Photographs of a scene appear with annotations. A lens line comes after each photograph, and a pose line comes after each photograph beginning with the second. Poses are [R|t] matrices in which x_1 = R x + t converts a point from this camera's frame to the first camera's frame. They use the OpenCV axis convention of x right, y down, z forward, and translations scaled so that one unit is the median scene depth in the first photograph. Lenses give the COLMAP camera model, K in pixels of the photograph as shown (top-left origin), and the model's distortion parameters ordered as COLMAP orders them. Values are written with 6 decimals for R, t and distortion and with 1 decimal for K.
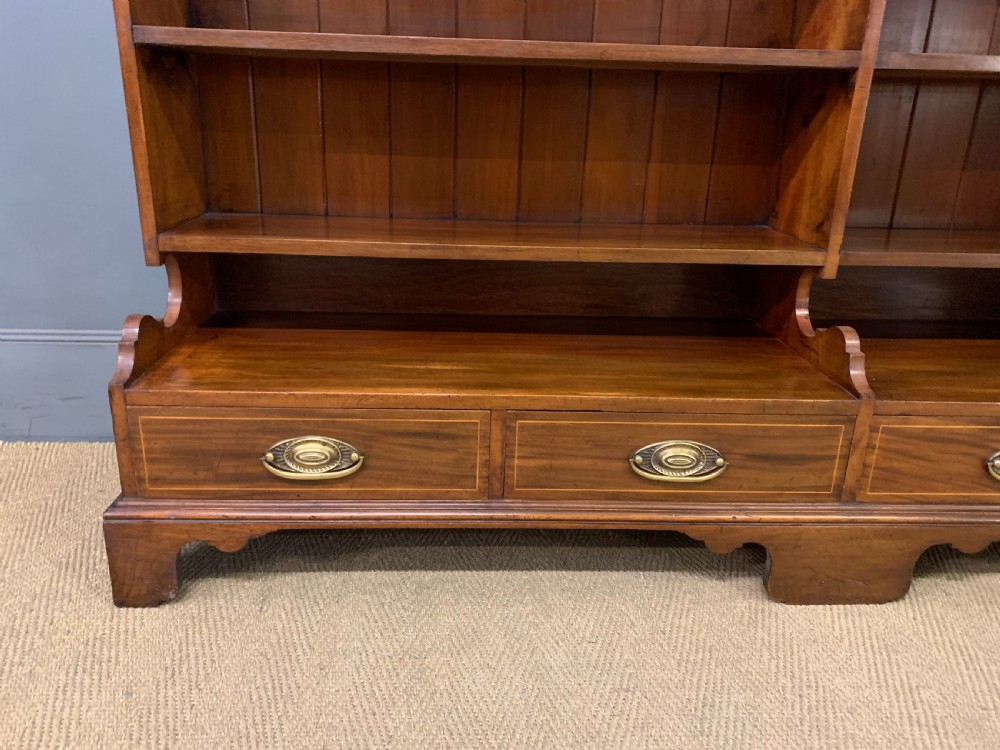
lens RADIAL K [[769.1, 0, 490.4], [0, 769.1, 366.7], [0, 0, 1]] dist [0.043339, -0.036620]
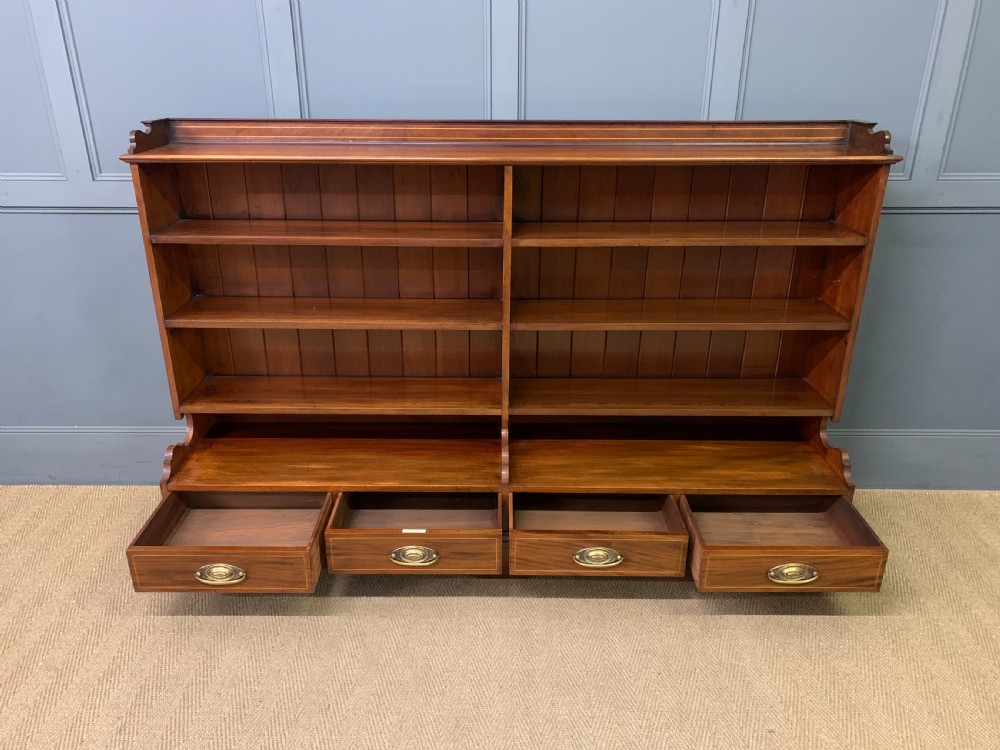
lens RADIAL K [[769.1, 0, 485.2], [0, 769.1, 379.1], [0, 0, 1]] dist [0.043339, -0.036620]
pose [[0.998195, -0.006408, -0.059705, 0.552501], [0.010372, 0.997745, 0.066317, -0.390986], [0.059145, -0.066817, 0.996011, -1.098180]]
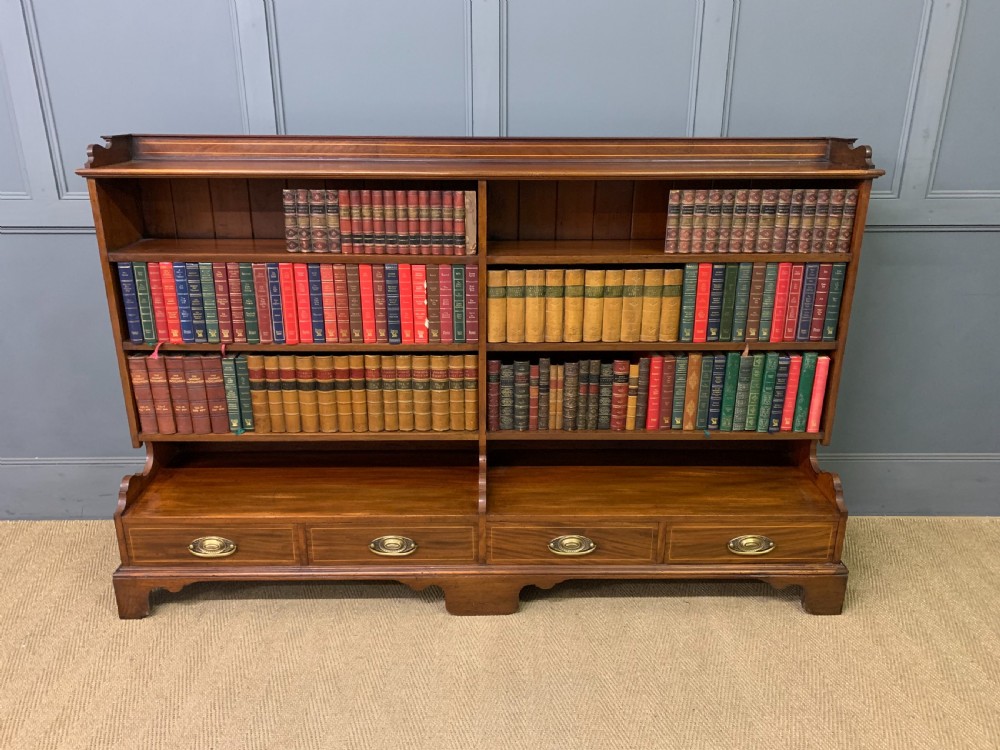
lens RADIAL K [[769.1, 0, 491.6], [0, 769.1, 368.3], [0, 0, 1]] dist [0.043339, -0.036620]
pose [[0.999099, -0.015204, -0.039623, 0.588770], [0.015521, 0.999850, 0.007709, -0.353979], [0.039500, -0.008317, 0.999185, -1.005354]]
